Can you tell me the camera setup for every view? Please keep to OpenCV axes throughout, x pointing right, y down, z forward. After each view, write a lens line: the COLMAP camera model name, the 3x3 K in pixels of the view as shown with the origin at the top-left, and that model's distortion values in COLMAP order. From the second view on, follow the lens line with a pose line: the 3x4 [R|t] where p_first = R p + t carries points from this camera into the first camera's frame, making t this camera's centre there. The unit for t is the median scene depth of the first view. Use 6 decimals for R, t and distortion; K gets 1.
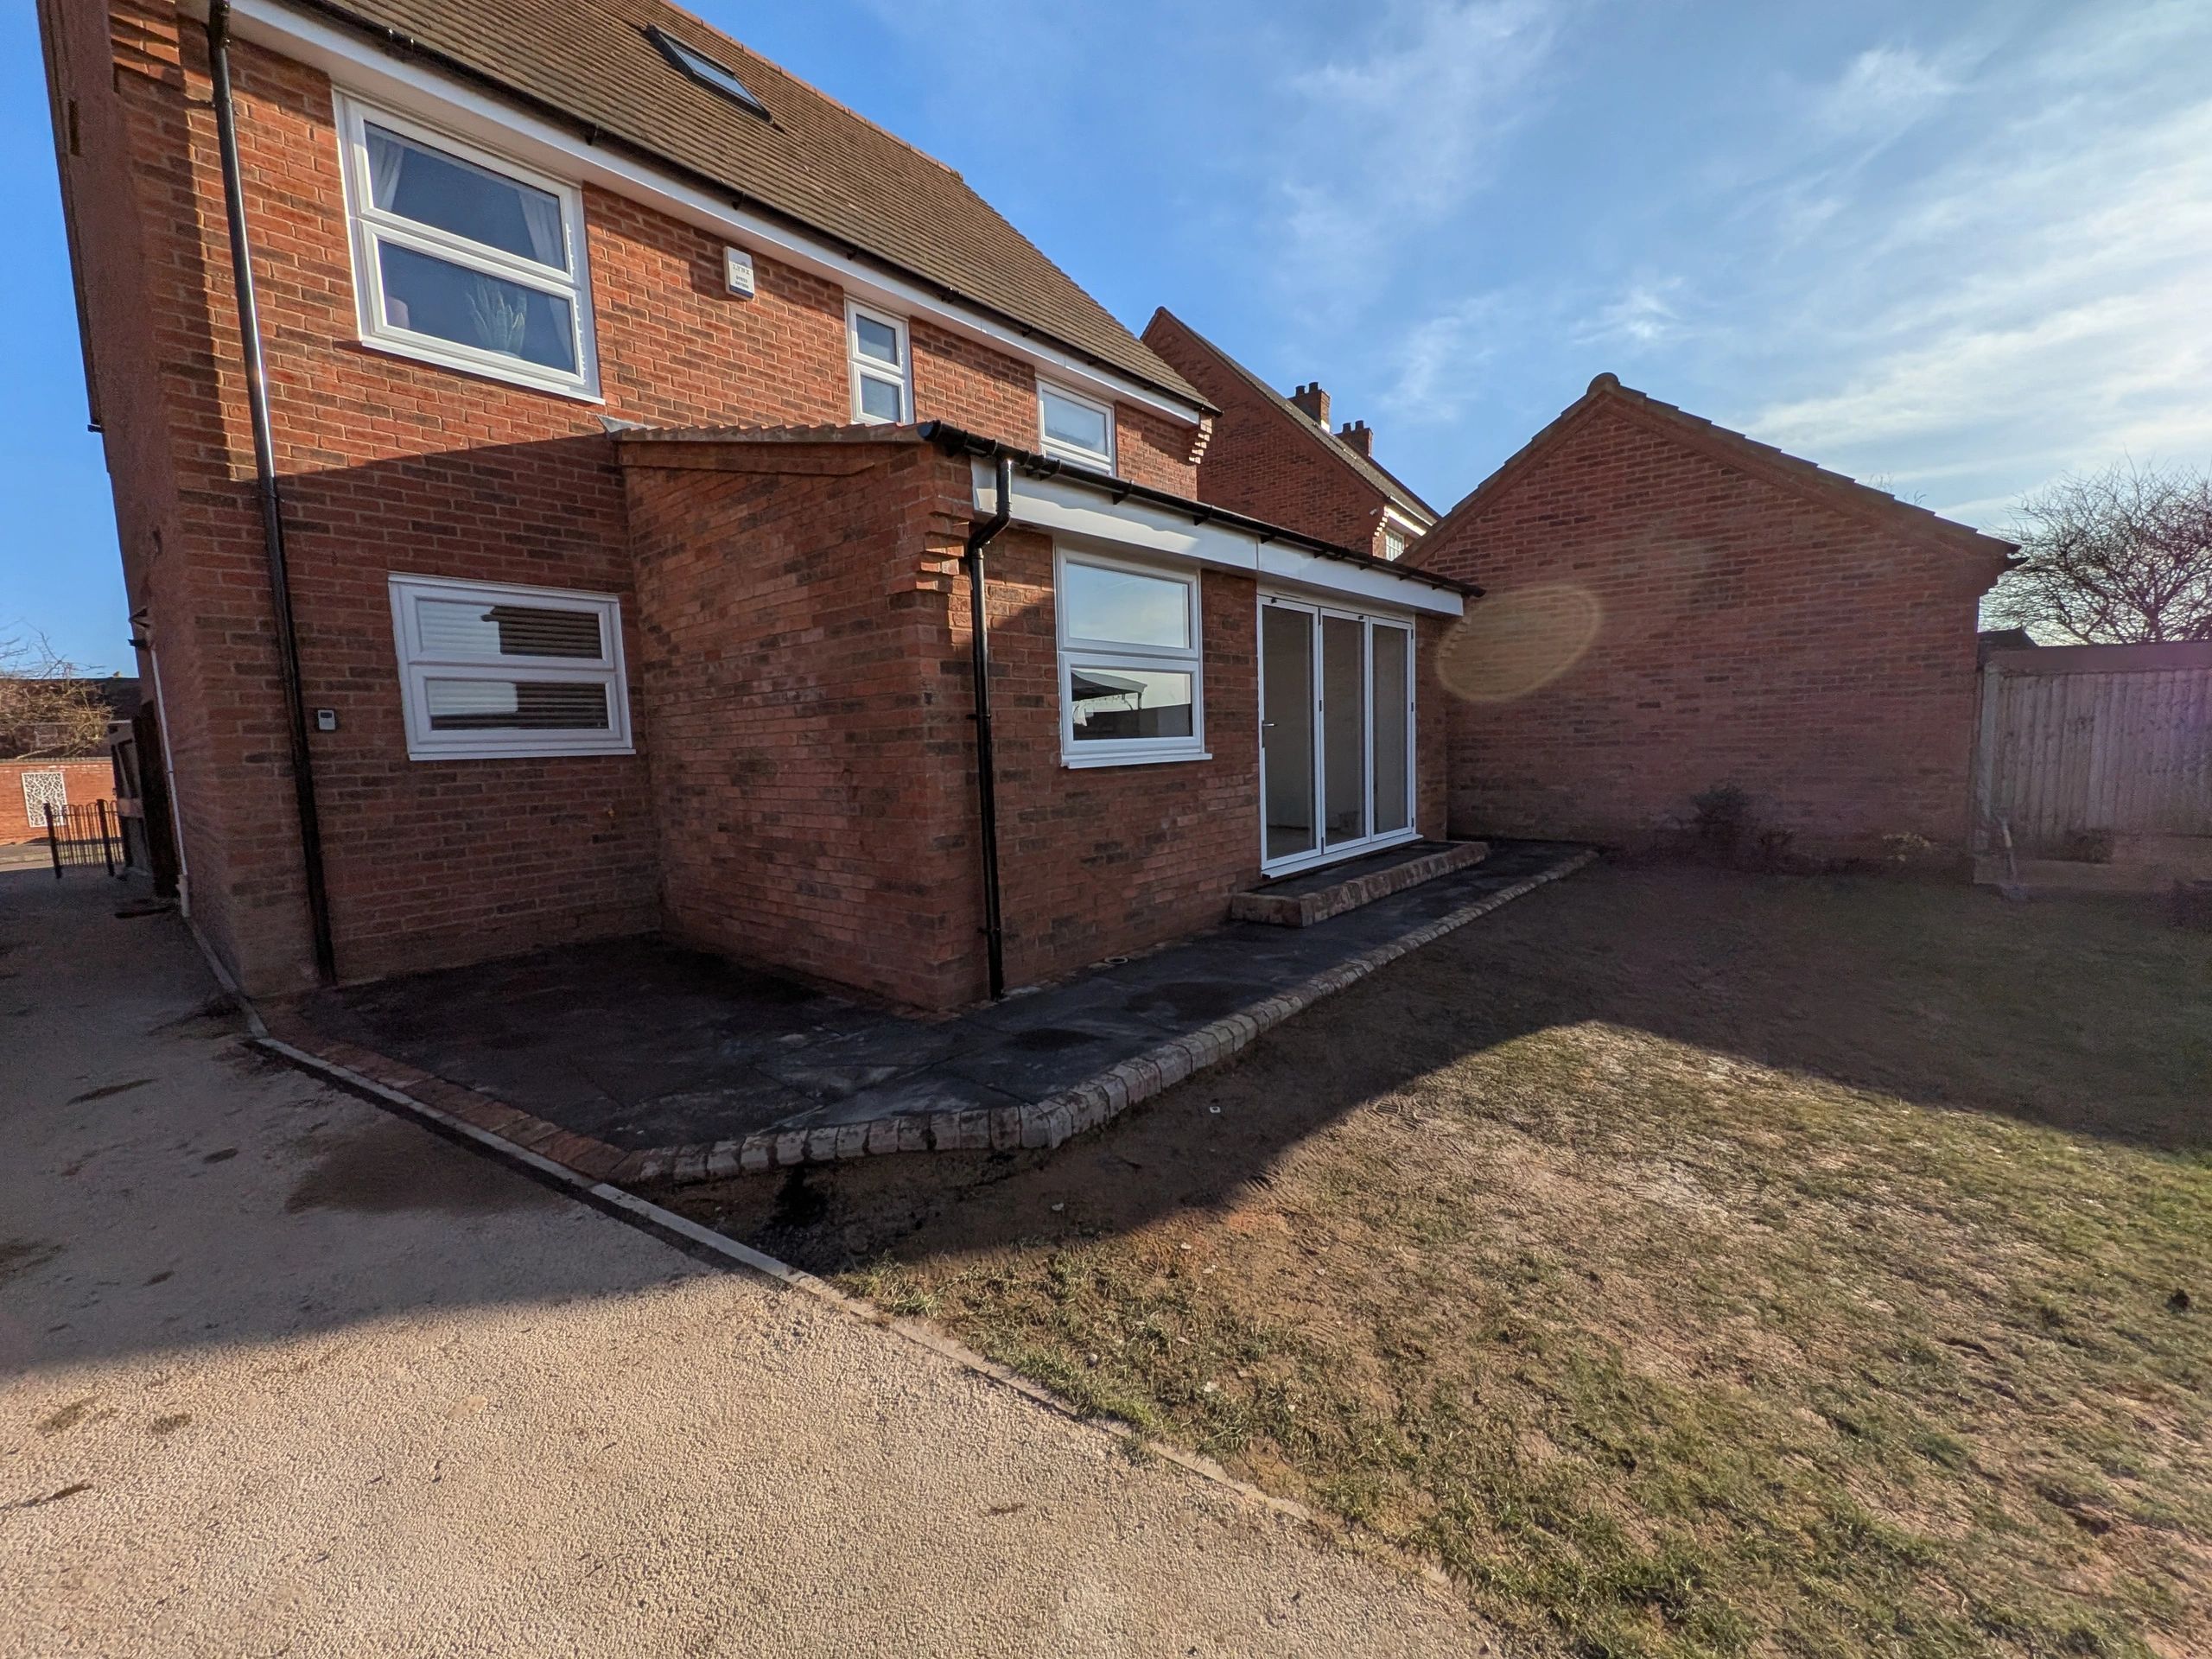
lens RADIAL K [[887.1, 0, 1120.8], [0, 887.1, 824.3], [0, 0, 1]] dist [0.005138, -0.000309]
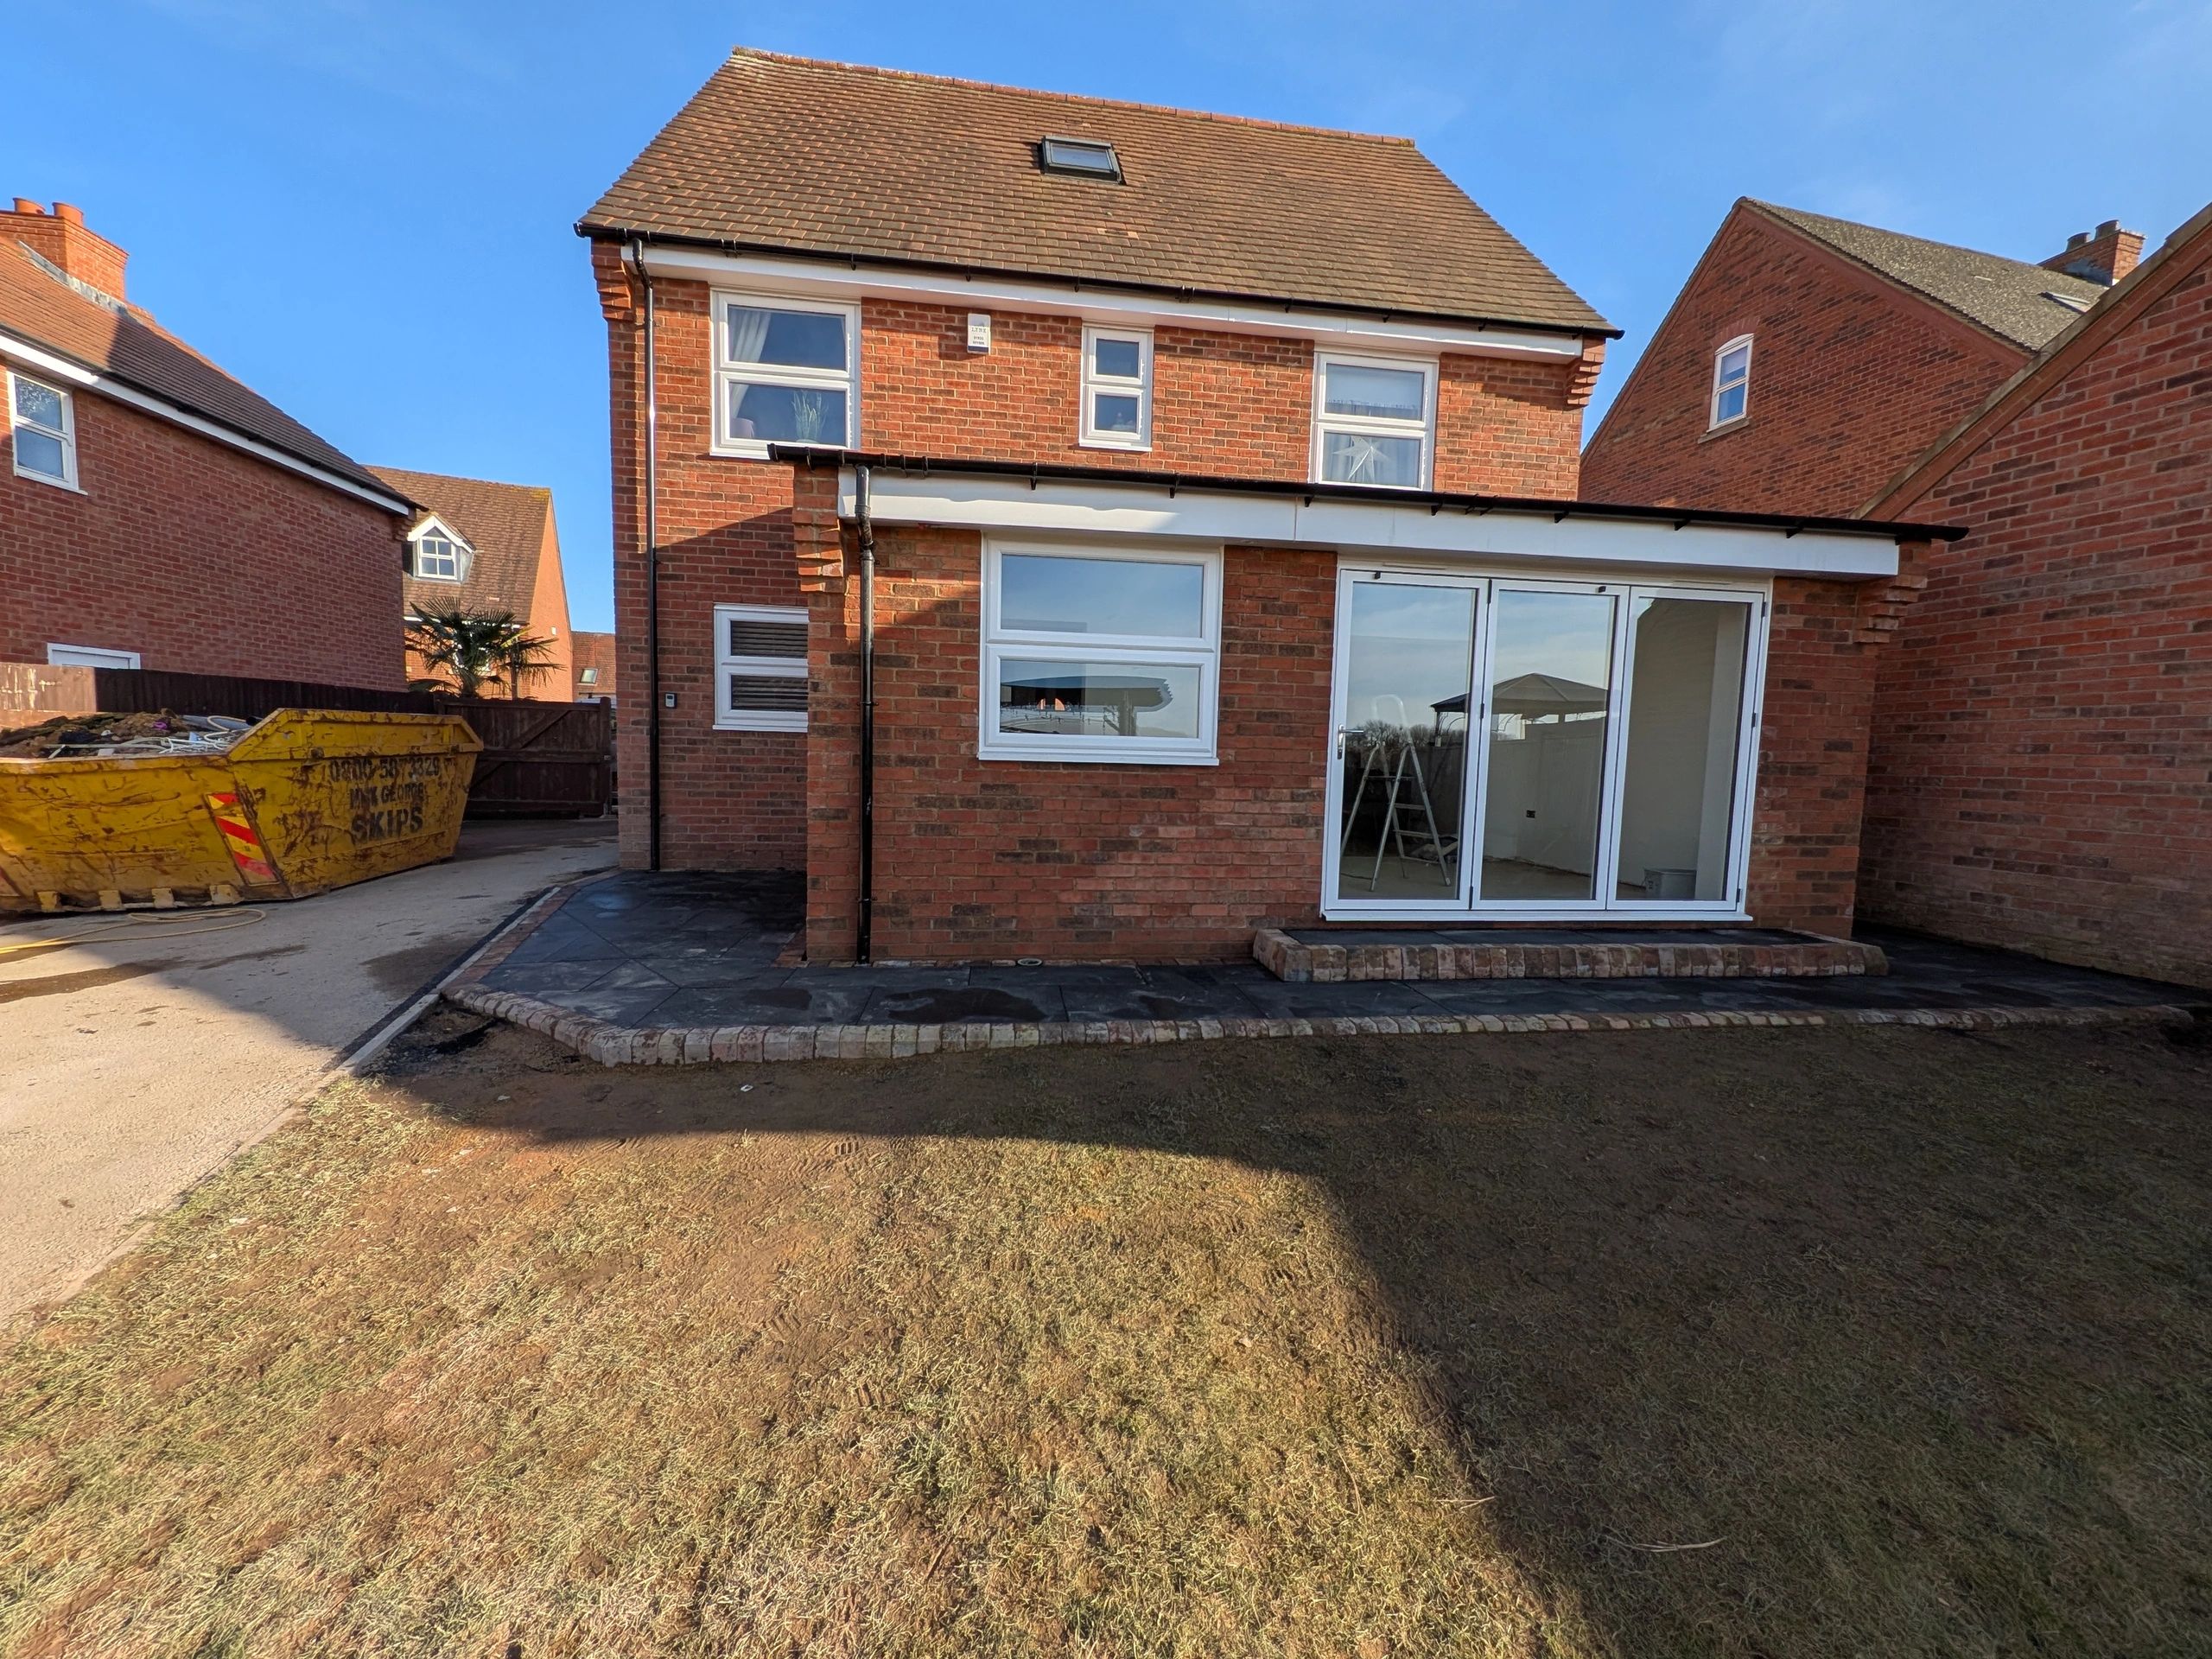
lens RADIAL K [[887.1, 0, 1110.8], [0, 887.1, 825.3], [0, 0, 1]] dist [0.005138, -0.000309]
pose [[0.744724, 0.107567, -0.658647, 0.688309], [-0.114458, 0.992889, 0.032738, -0.036827], [0.657484, 0.051007, 0.751740, 0.327332]]
